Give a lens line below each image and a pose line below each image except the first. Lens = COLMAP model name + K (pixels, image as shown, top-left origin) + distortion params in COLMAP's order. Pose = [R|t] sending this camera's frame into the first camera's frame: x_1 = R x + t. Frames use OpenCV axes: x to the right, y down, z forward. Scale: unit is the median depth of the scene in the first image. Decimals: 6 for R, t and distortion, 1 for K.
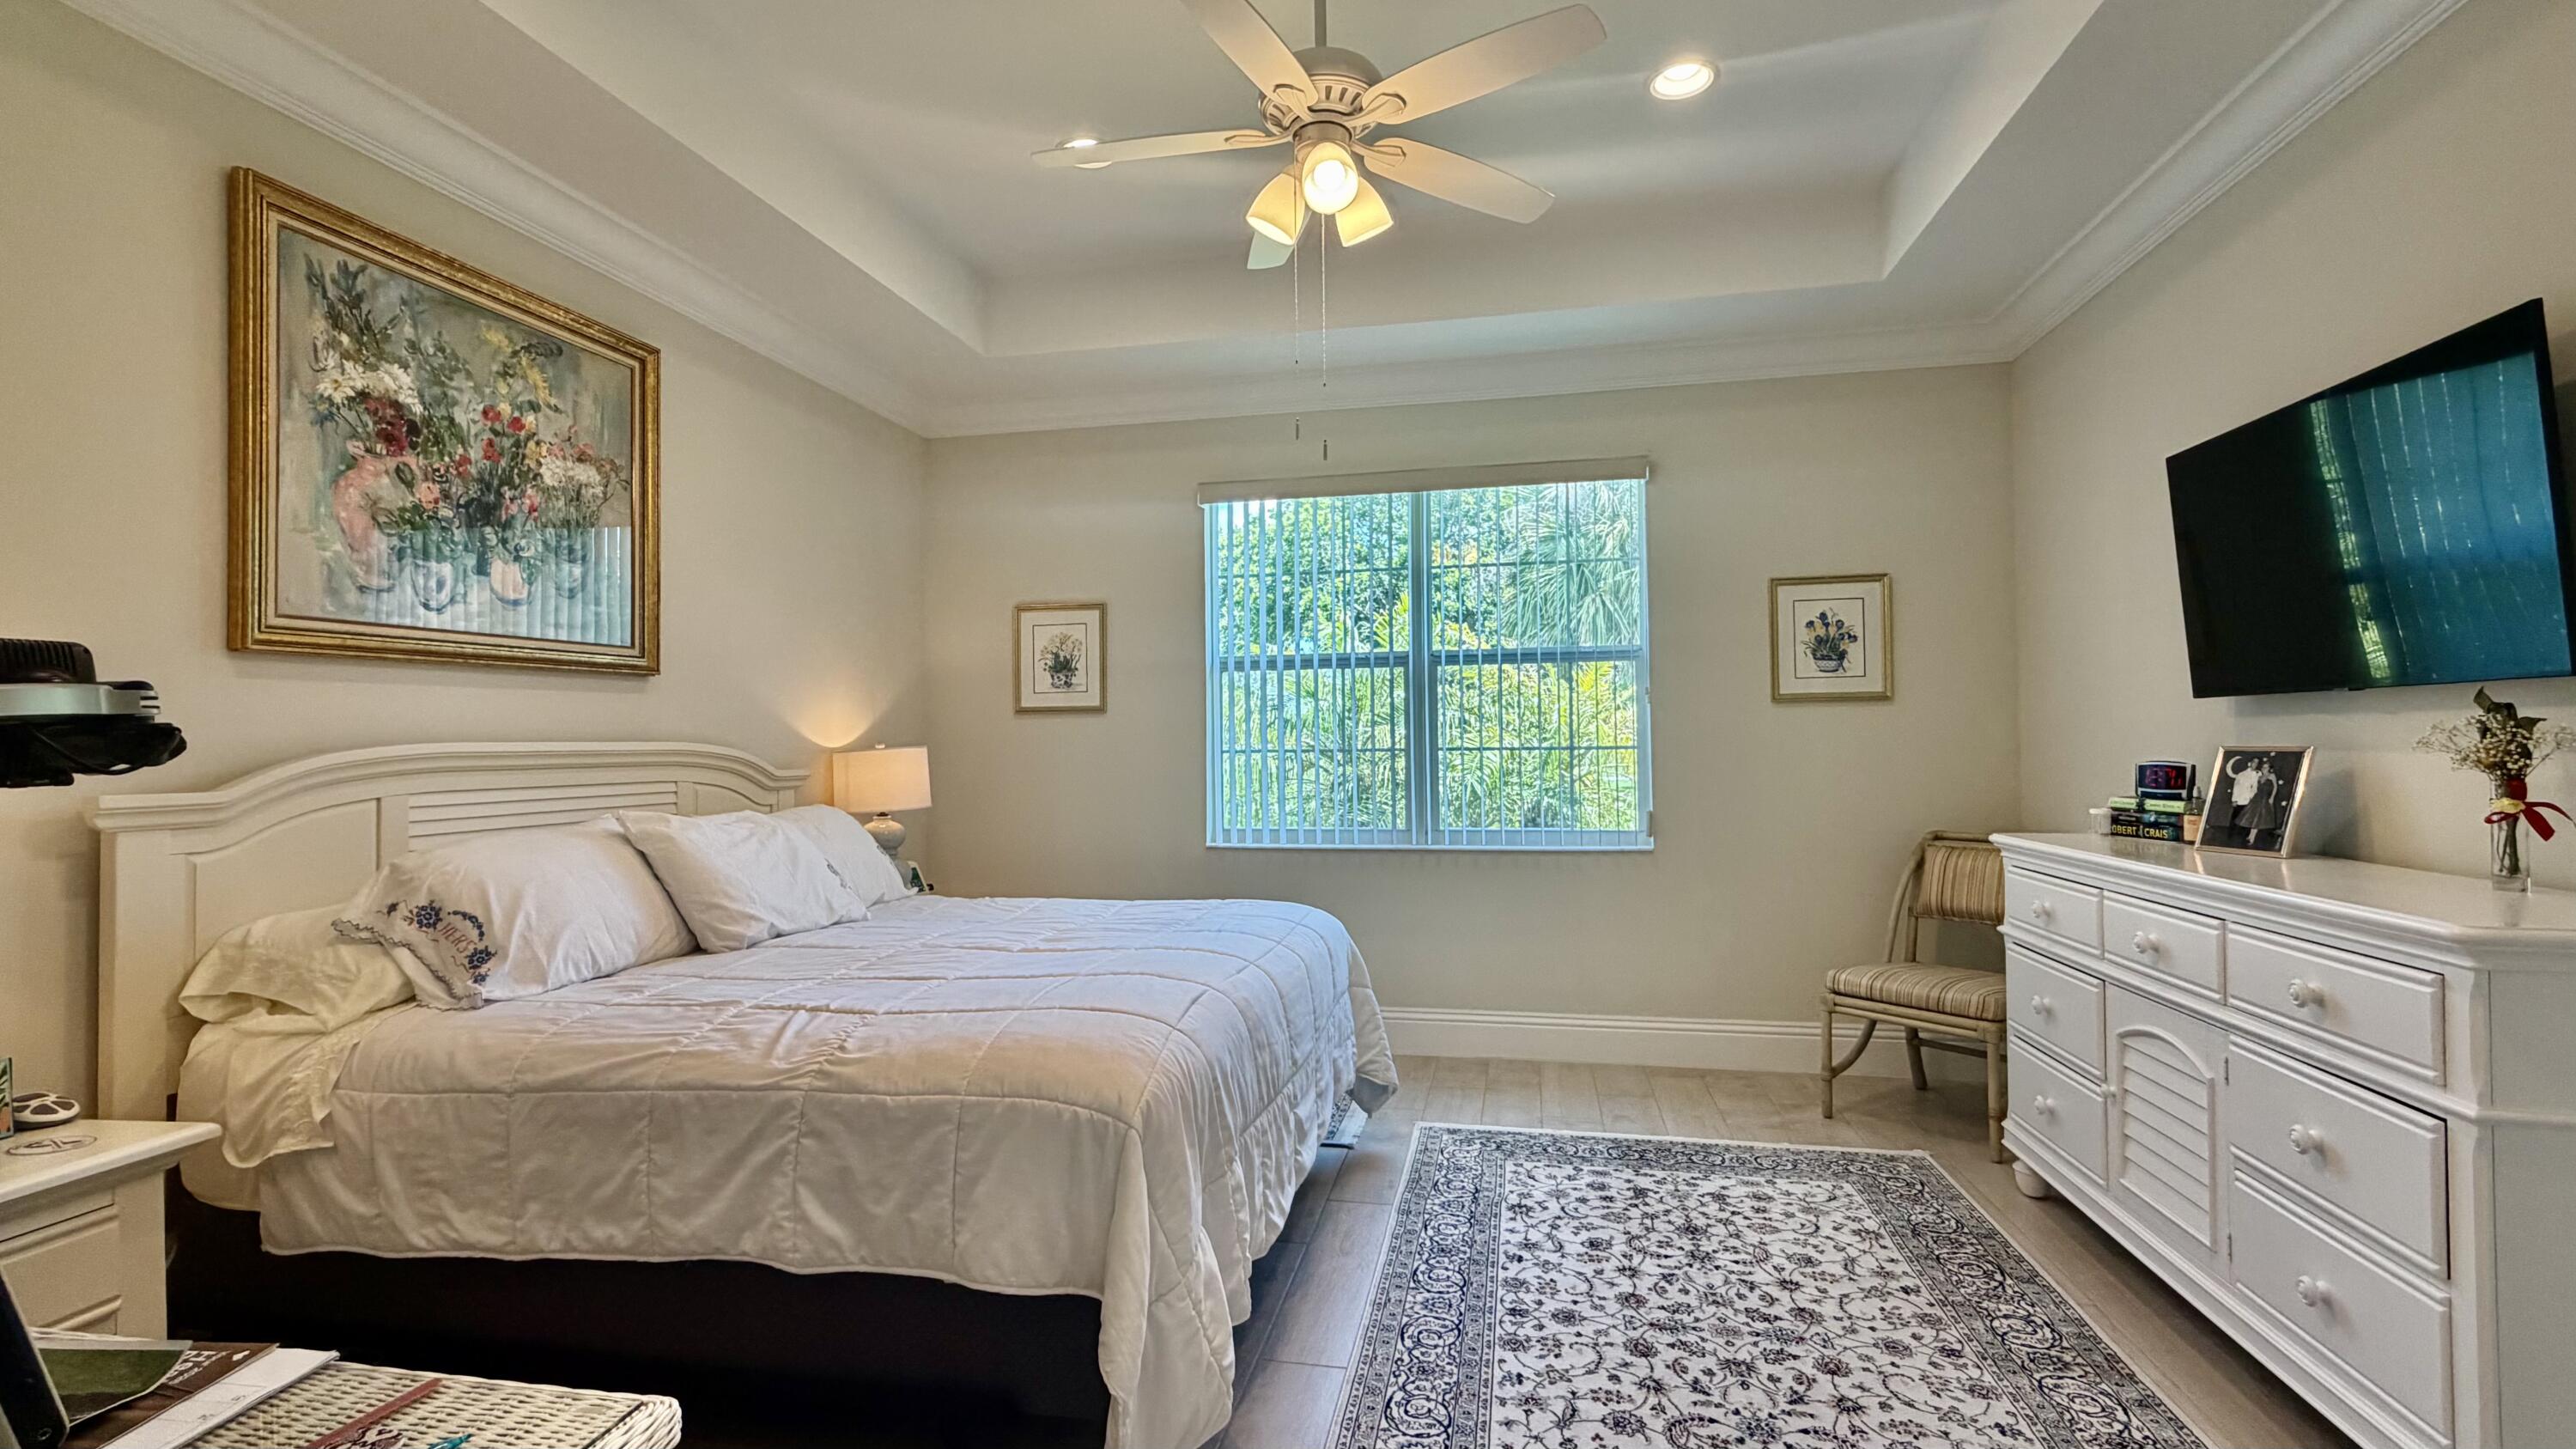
lens RADIAL K [[1139.2, 0, 1289.6], [0, 1139.2, 726.4], [0, 0, 1]] dist [0.000740, 0.000252]
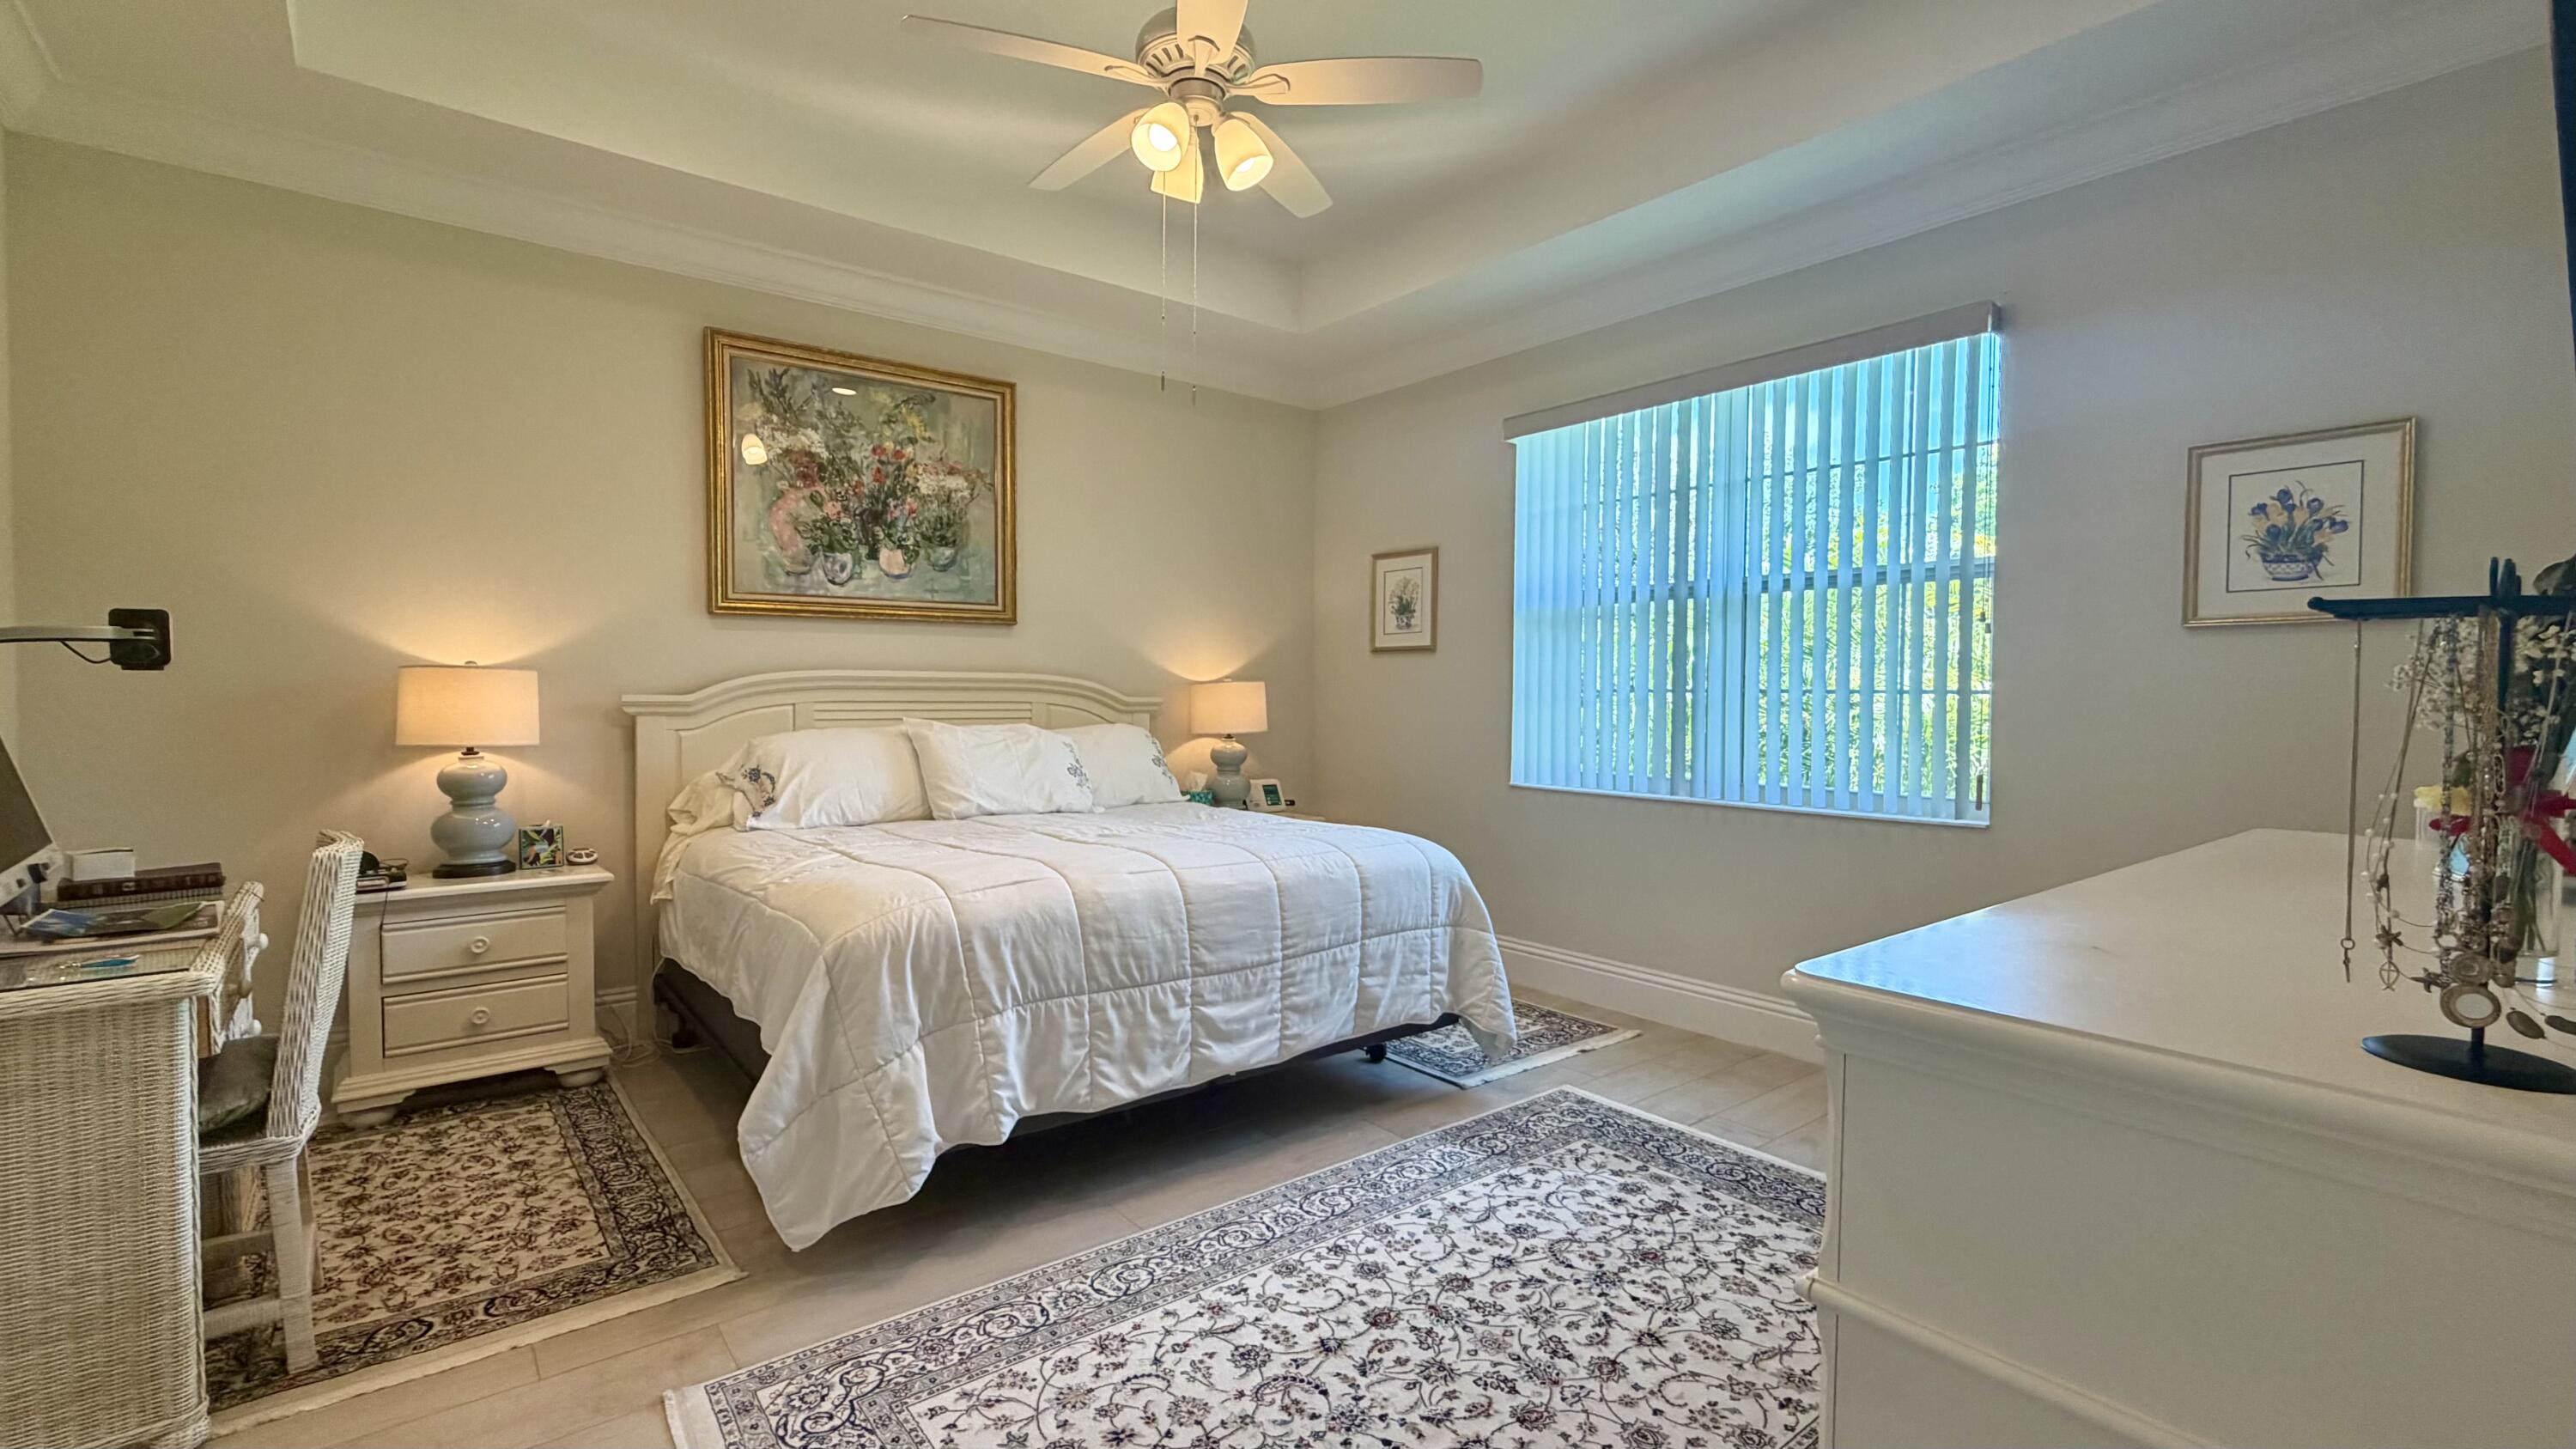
lens RADIAL K [[1104.1, 0, 1288.0], [0, 1104.1, 724.5], [0, 0, 1]] dist [-0.001378, -0.000055]
pose [[0.772107, 0.035377, -0.634508, 0.672968], [-0.006070, 0.998814, 0.048303, 0.011942], [0.635464, -0.033444, 0.771406, 0.222027]]
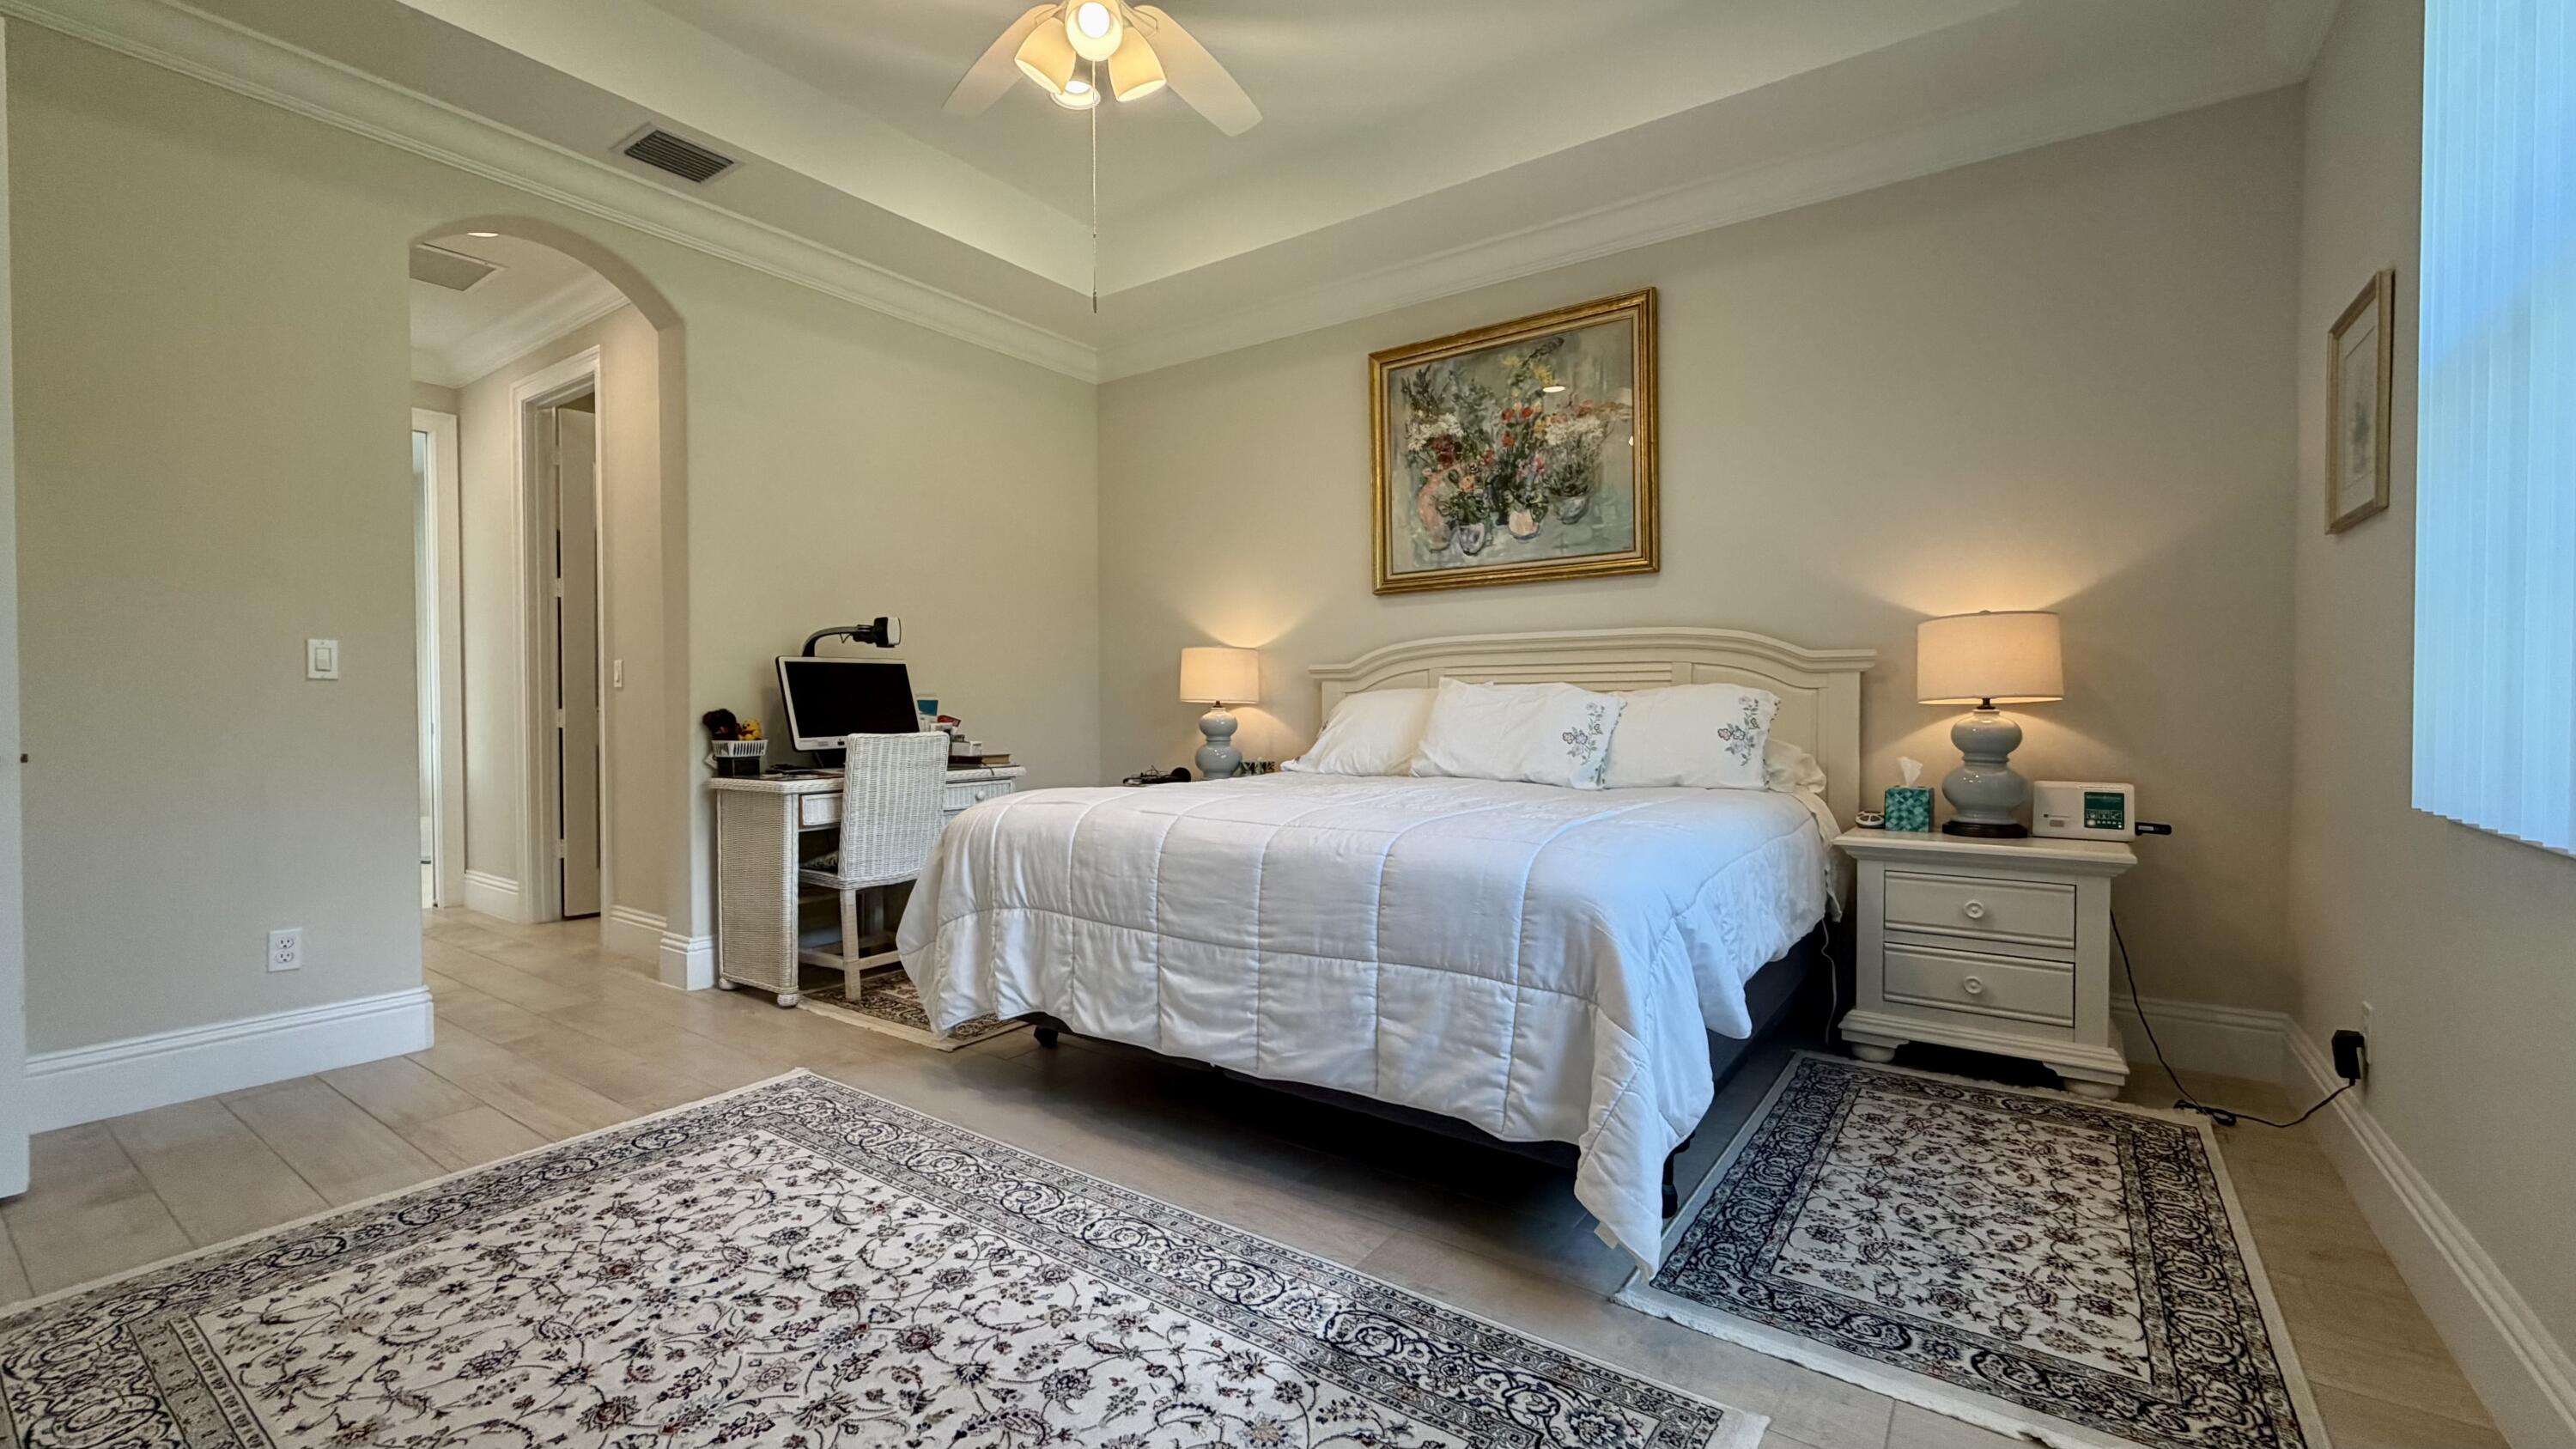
lens RADIAL K [[1058.3, 0, 1288.0], [0, 1058.3, 724.5], [0, 0, 1]] dist [-0.000279, -0.000015]
pose [[-0.400299, 0.031270, -0.915851, 0.728897], [0.022630, 0.999450, 0.024234, 0.096134], [0.916105, -0.011025, -0.400787, 1.344344]]
